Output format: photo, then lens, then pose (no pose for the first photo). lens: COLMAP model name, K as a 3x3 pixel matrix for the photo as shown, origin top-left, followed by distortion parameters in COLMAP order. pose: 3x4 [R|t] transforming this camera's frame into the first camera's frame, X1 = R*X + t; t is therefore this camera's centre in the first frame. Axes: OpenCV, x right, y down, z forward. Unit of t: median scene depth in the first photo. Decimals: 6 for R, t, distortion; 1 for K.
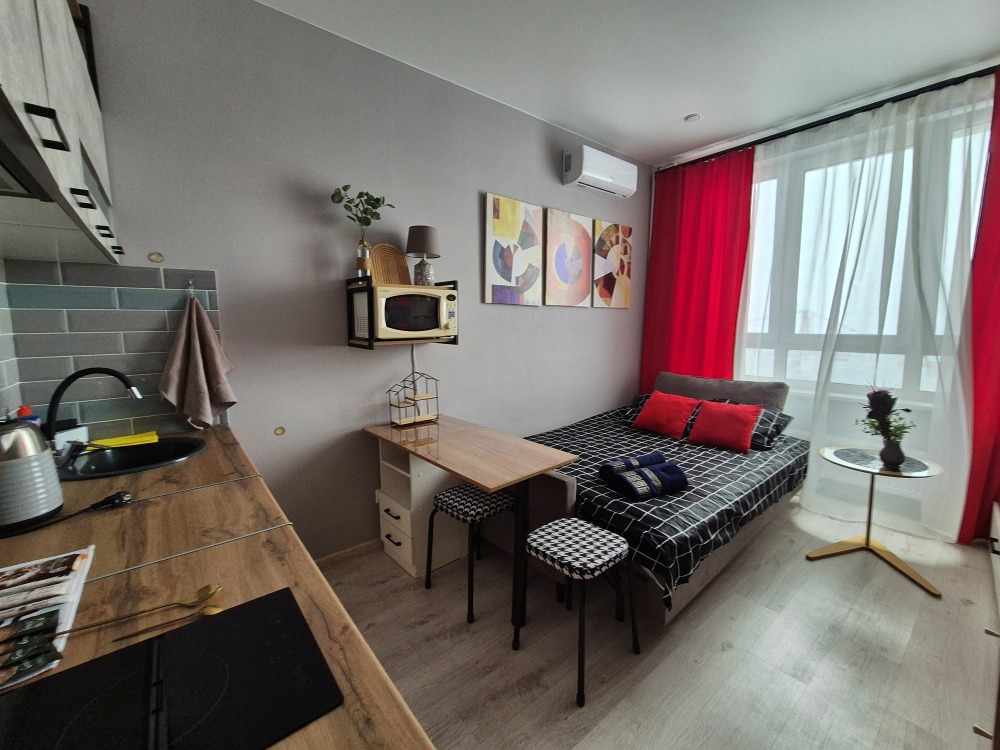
lens RADIAL K [[410.8, 0, 499.2], [0, 410.8, 370.5], [0, 0, 1]] dist [0.004097, -0.001163]
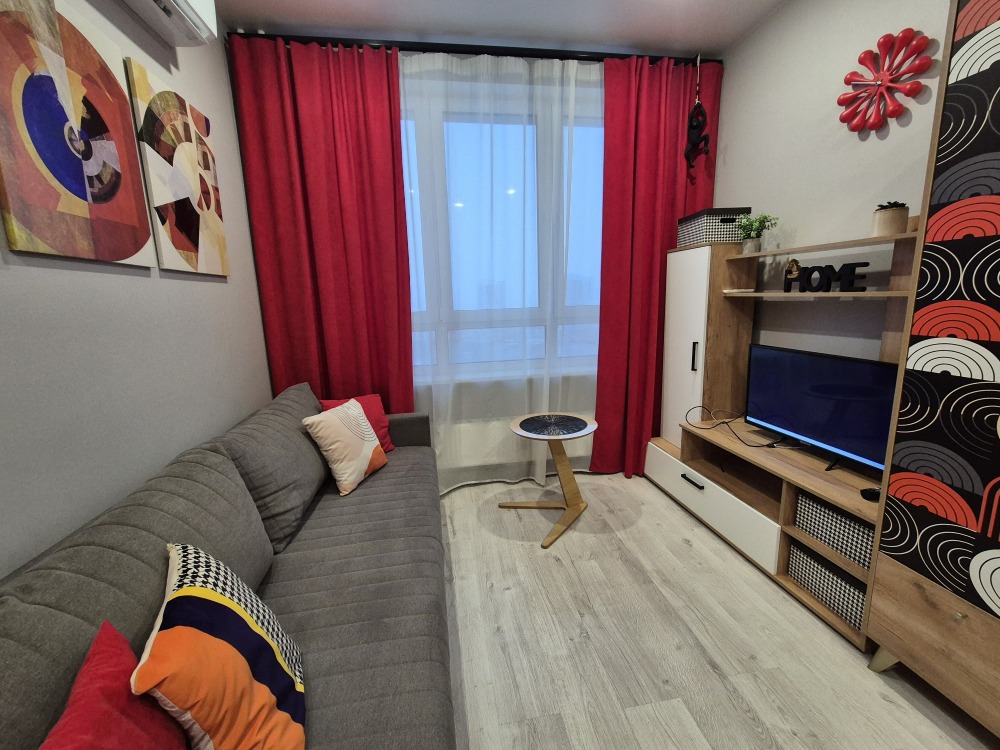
lens RADIAL K [[410.8, 0, 499.2], [0, 410.8, 370.5], [0, 0, 1]] dist [0.004097, -0.001163]
pose [[0.491780, -0.163435, 0.855244, 0.007859], [0.130272, 0.984981, 0.113319, -0.057057], [-0.860919, 0.055687, 0.505685, 0.549333]]
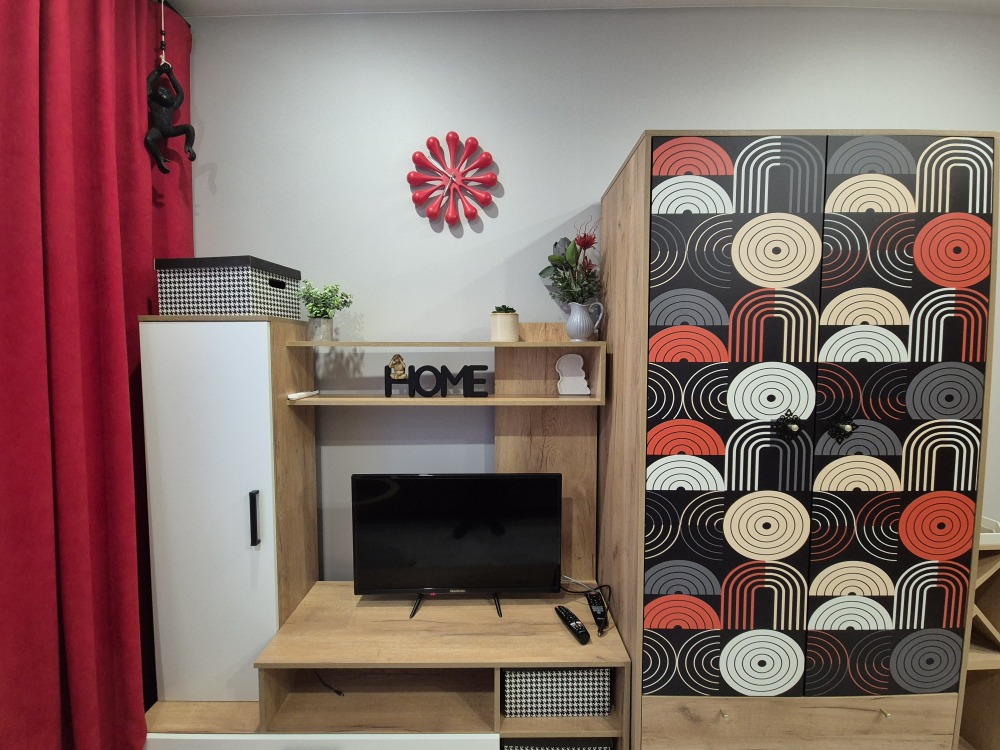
lens RADIAL K [[409.8, 0, 497.7], [0, 409.8, 371.2], [0, 0, 1]] dist [0.004488, -0.000921]
pose [[-0.772339, -0.021862, 0.634834, 0.435979], [0.083836, 0.987157, 0.135990, -0.136537], [-0.629653, 0.158252, -0.760587, 0.777395]]
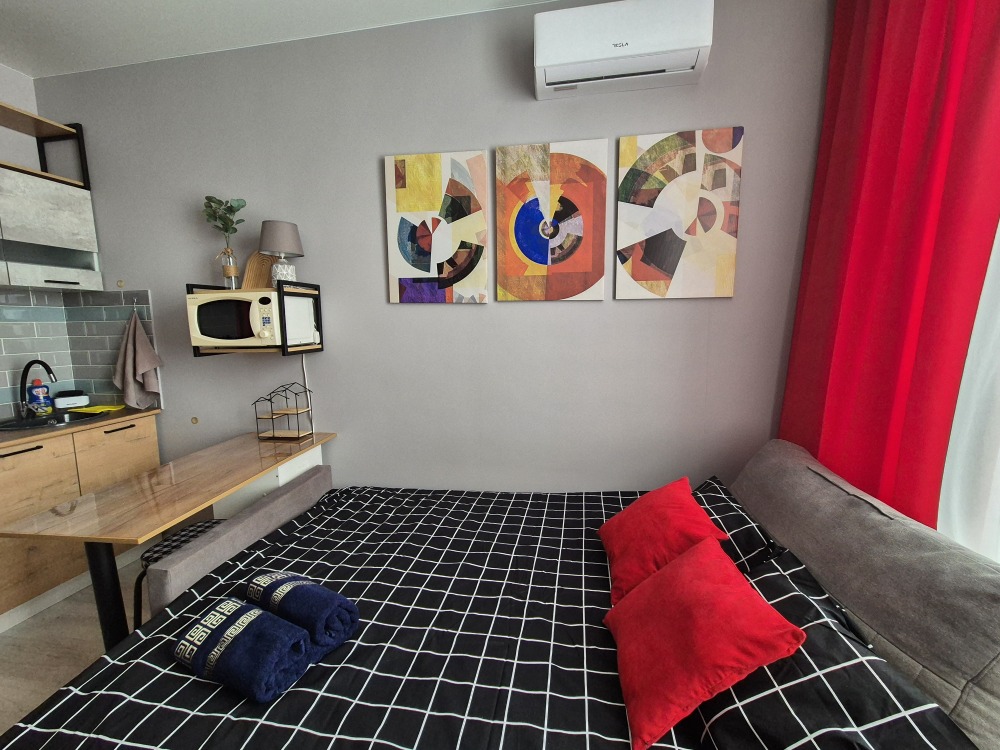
lens RADIAL K [[410.8, 0, 499.2], [0, 410.8, 370.5], [0, 0, 1]] dist [0.004097, -0.001163]
pose [[0.659817, 0.087477, -0.746317, 0.647060], [-0.078217, 0.995801, 0.047568, -0.085202], [0.747344, 0.026988, 0.663889, 0.606137]]
